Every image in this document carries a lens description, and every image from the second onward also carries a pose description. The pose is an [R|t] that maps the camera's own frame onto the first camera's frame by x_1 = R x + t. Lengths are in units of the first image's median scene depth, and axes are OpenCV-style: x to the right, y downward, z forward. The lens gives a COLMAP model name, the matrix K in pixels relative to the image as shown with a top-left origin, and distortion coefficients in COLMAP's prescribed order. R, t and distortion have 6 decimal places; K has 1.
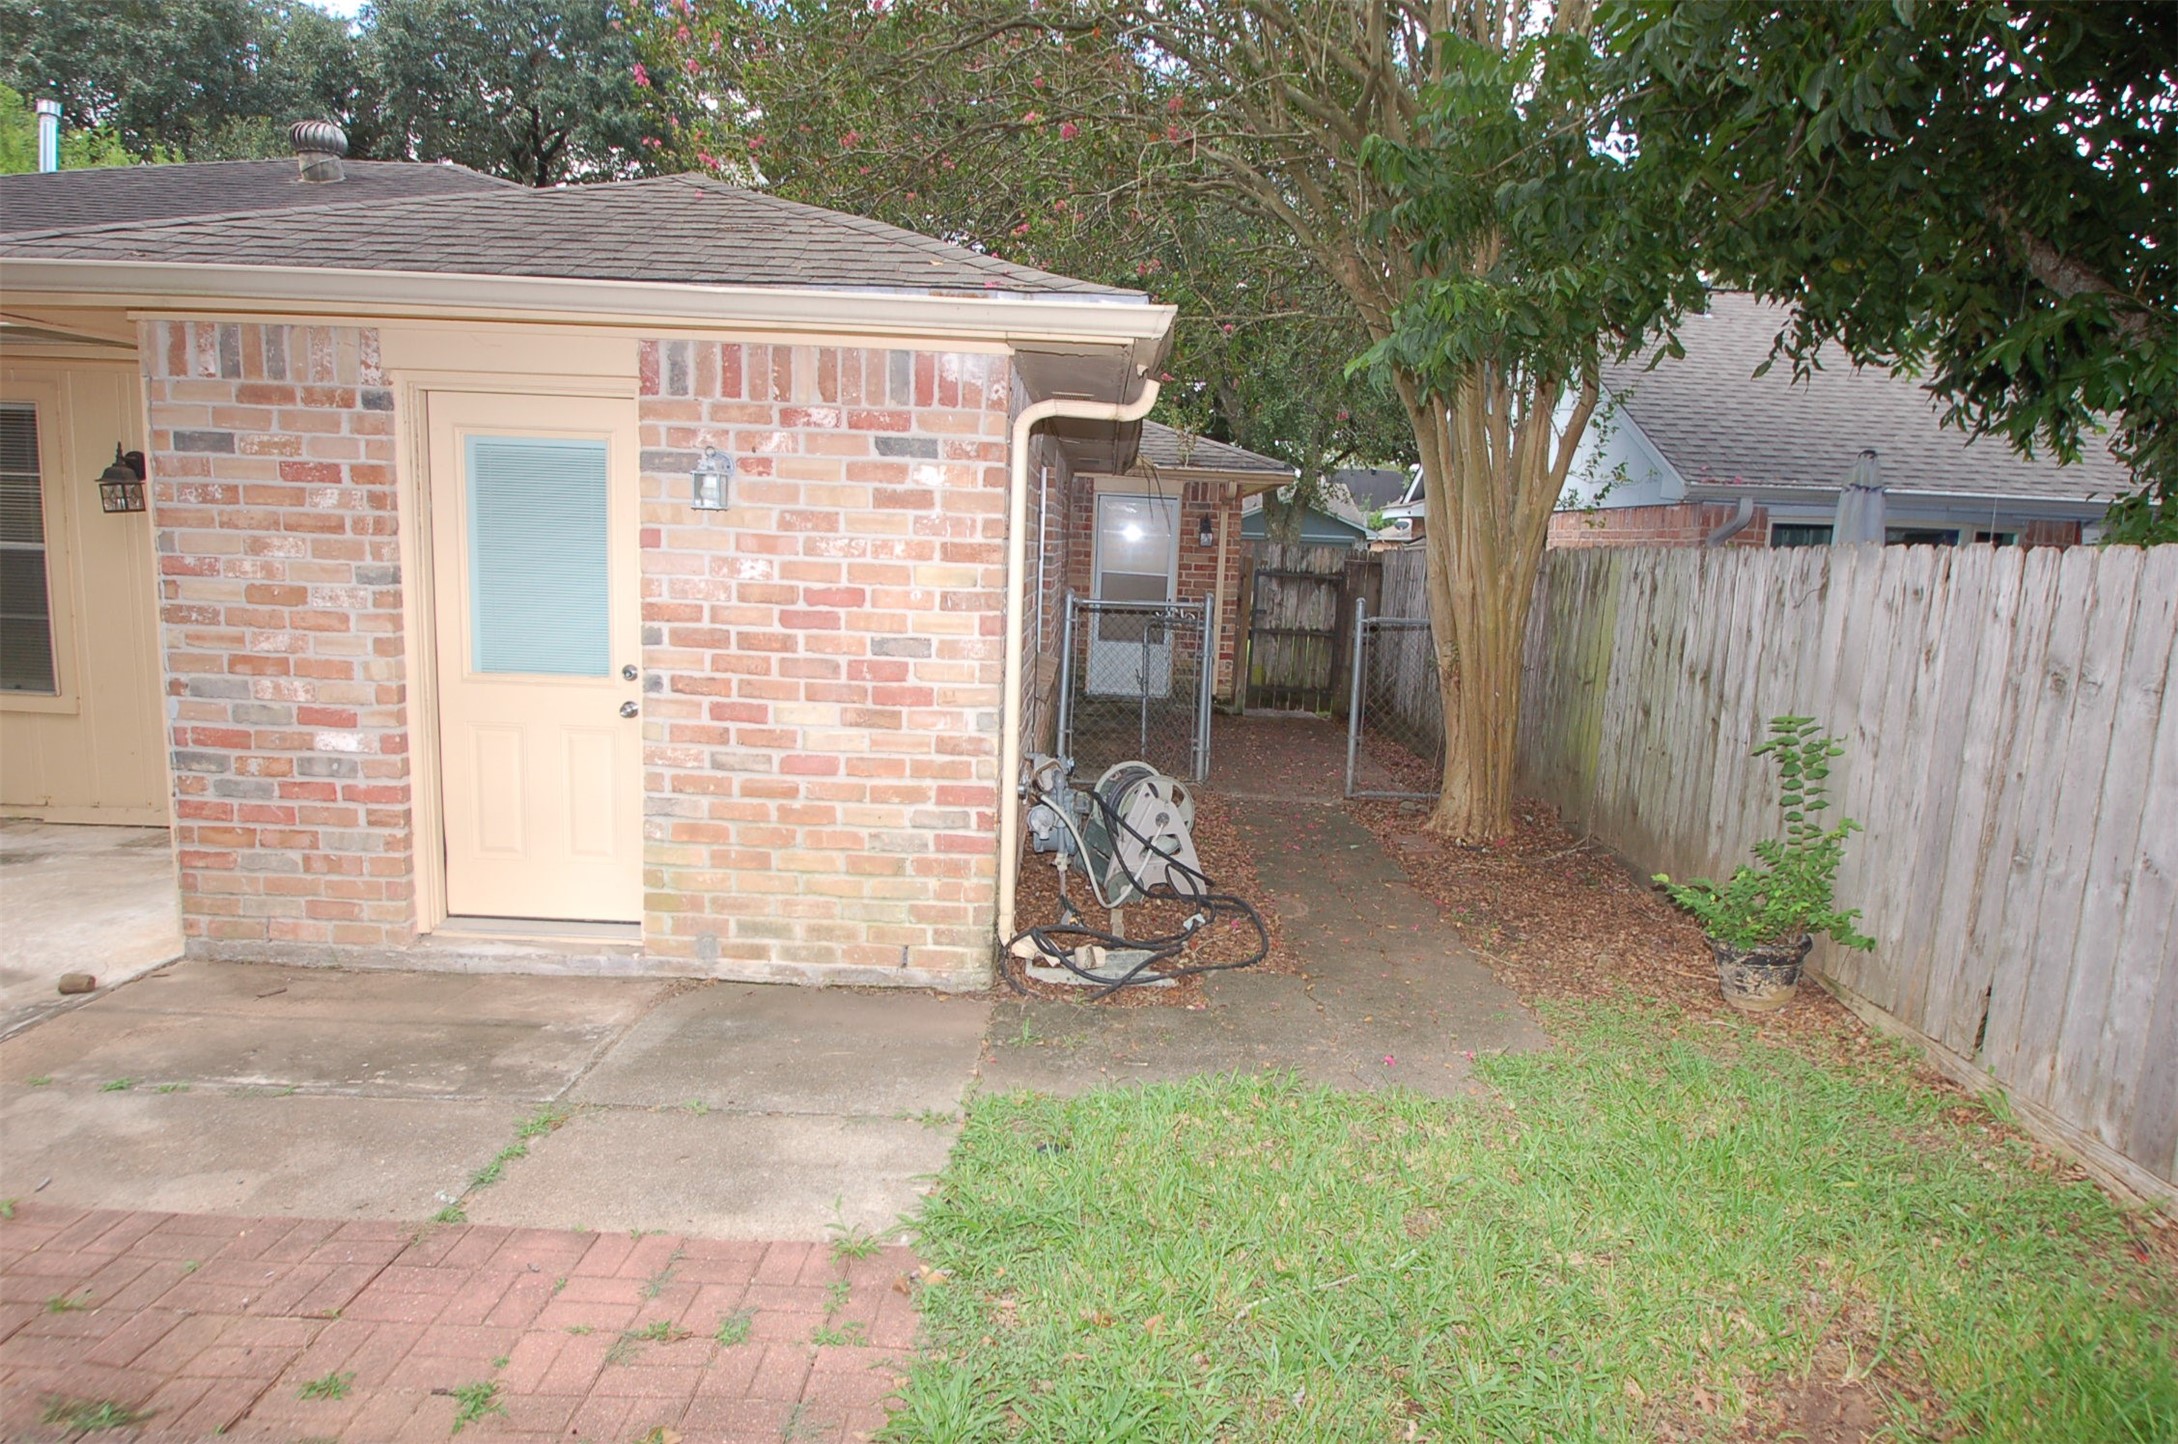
lens RADIAL K [[1282.4, 0, 1088.3], [0, 1282.4, 719.5], [0, 0, 1]] dist [-0.008539, -0.006882]
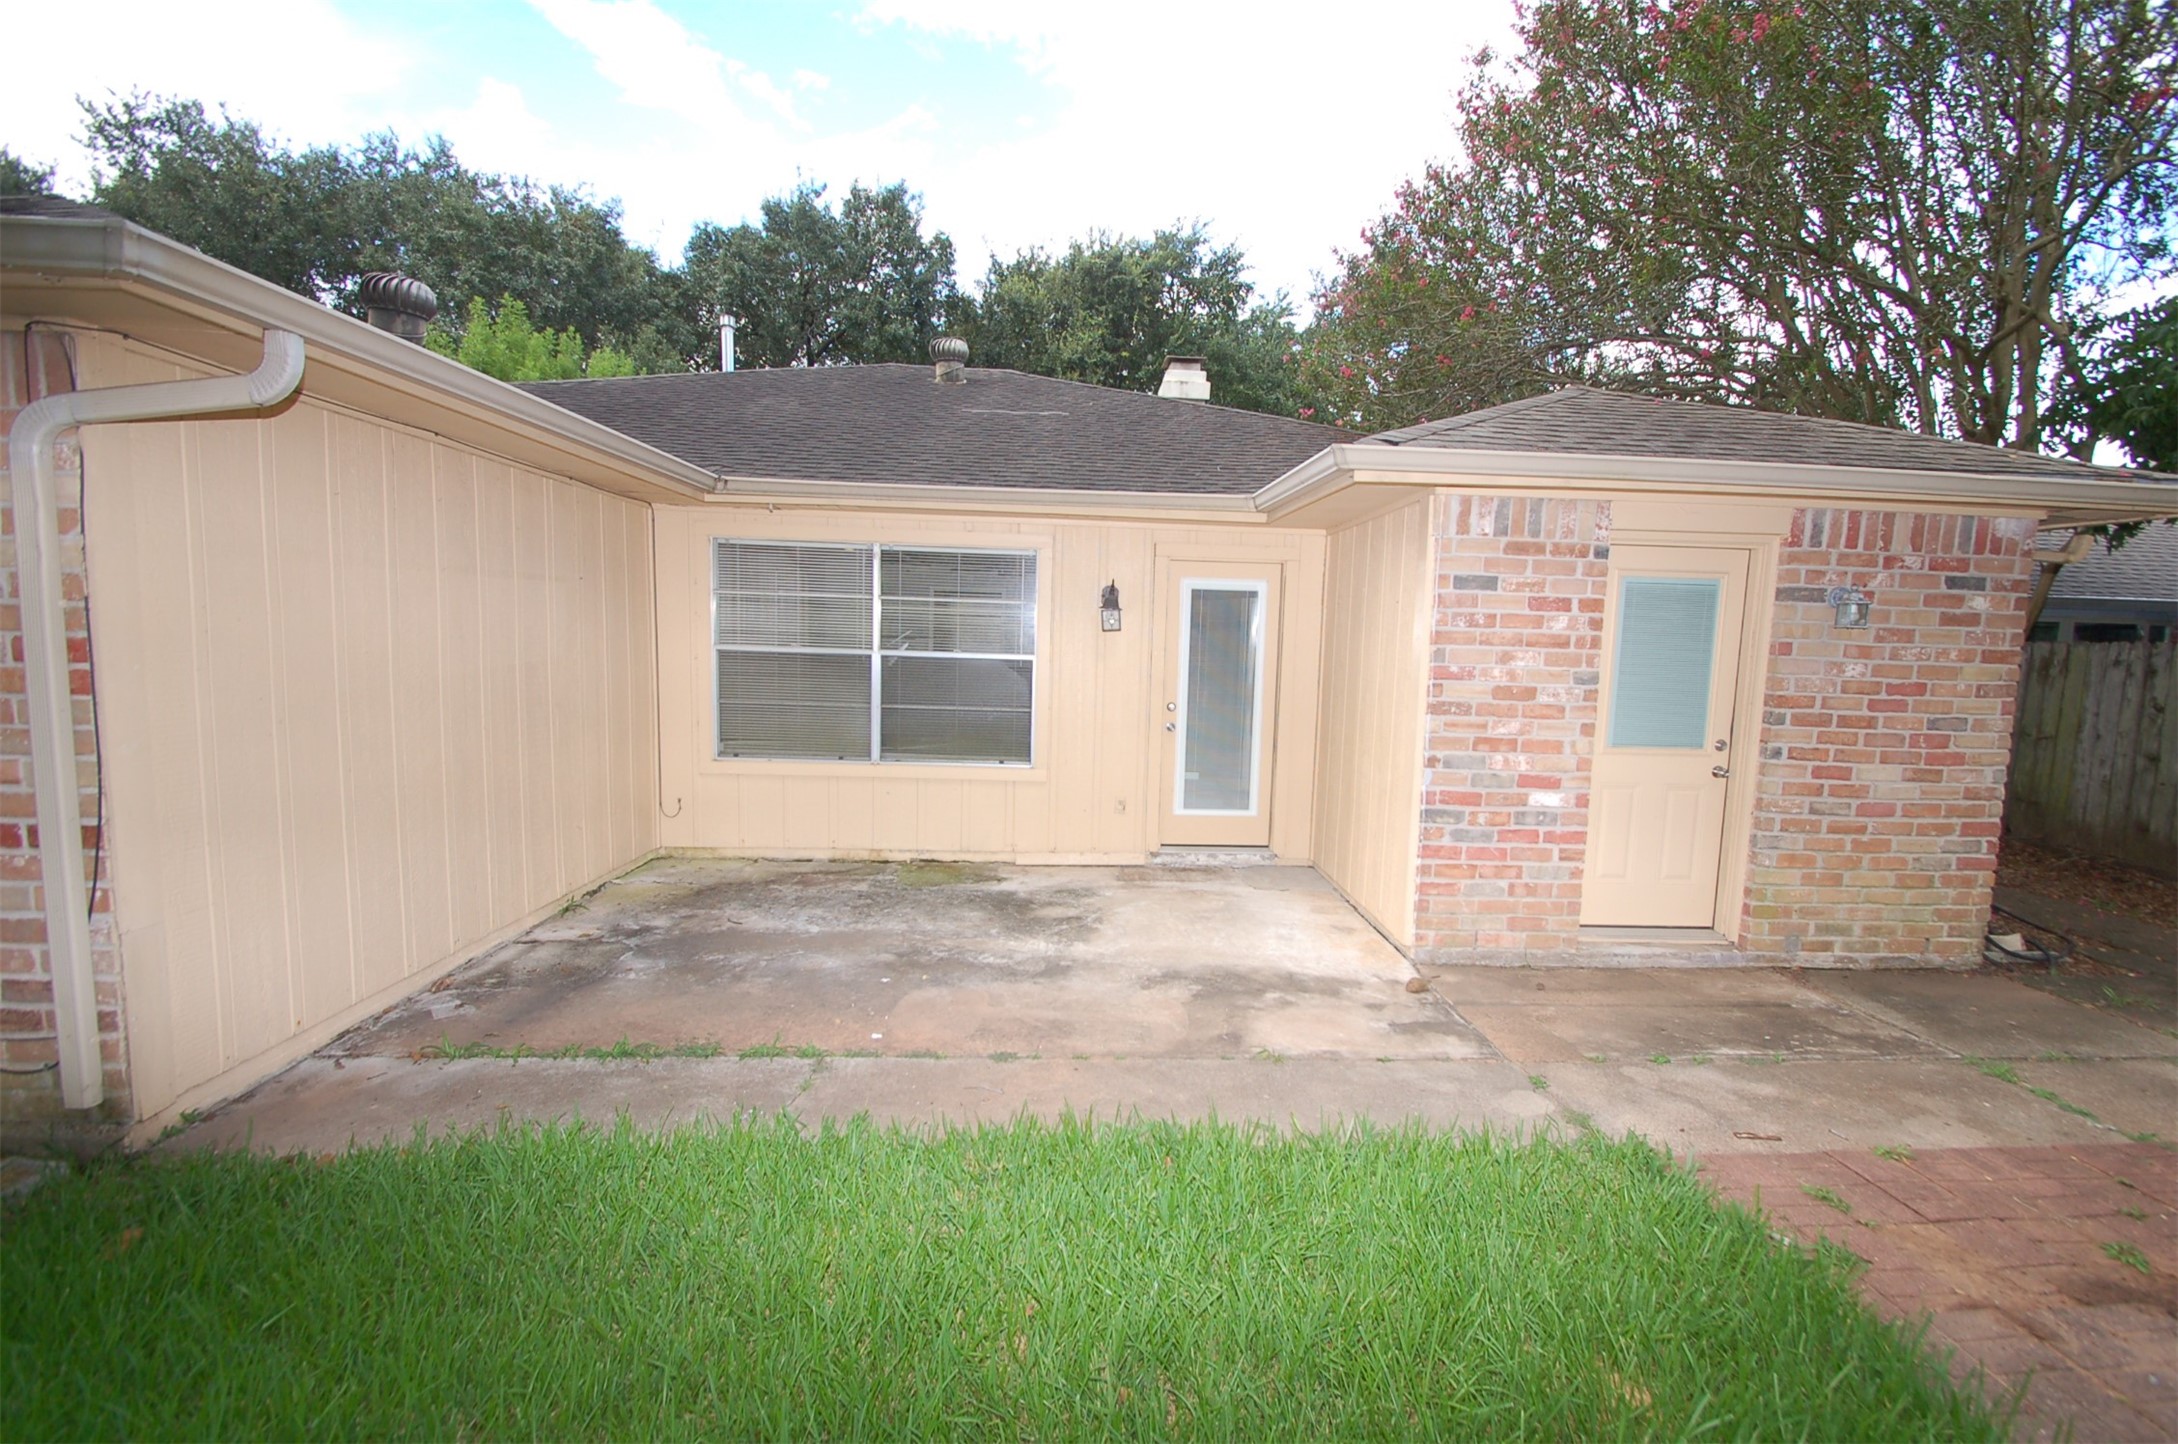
lens RADIAL K [[952.2, 0, 1087.0], [0, 952.2, 723.8], [0, 0, 1]] dist [0.003060, -0.006565]
pose [[0.998999, -0.015644, 0.041901, -1.134839], [0.017477, 0.998890, -0.043735, -0.027889], [-0.041171, 0.044424, 0.998164, -0.000705]]
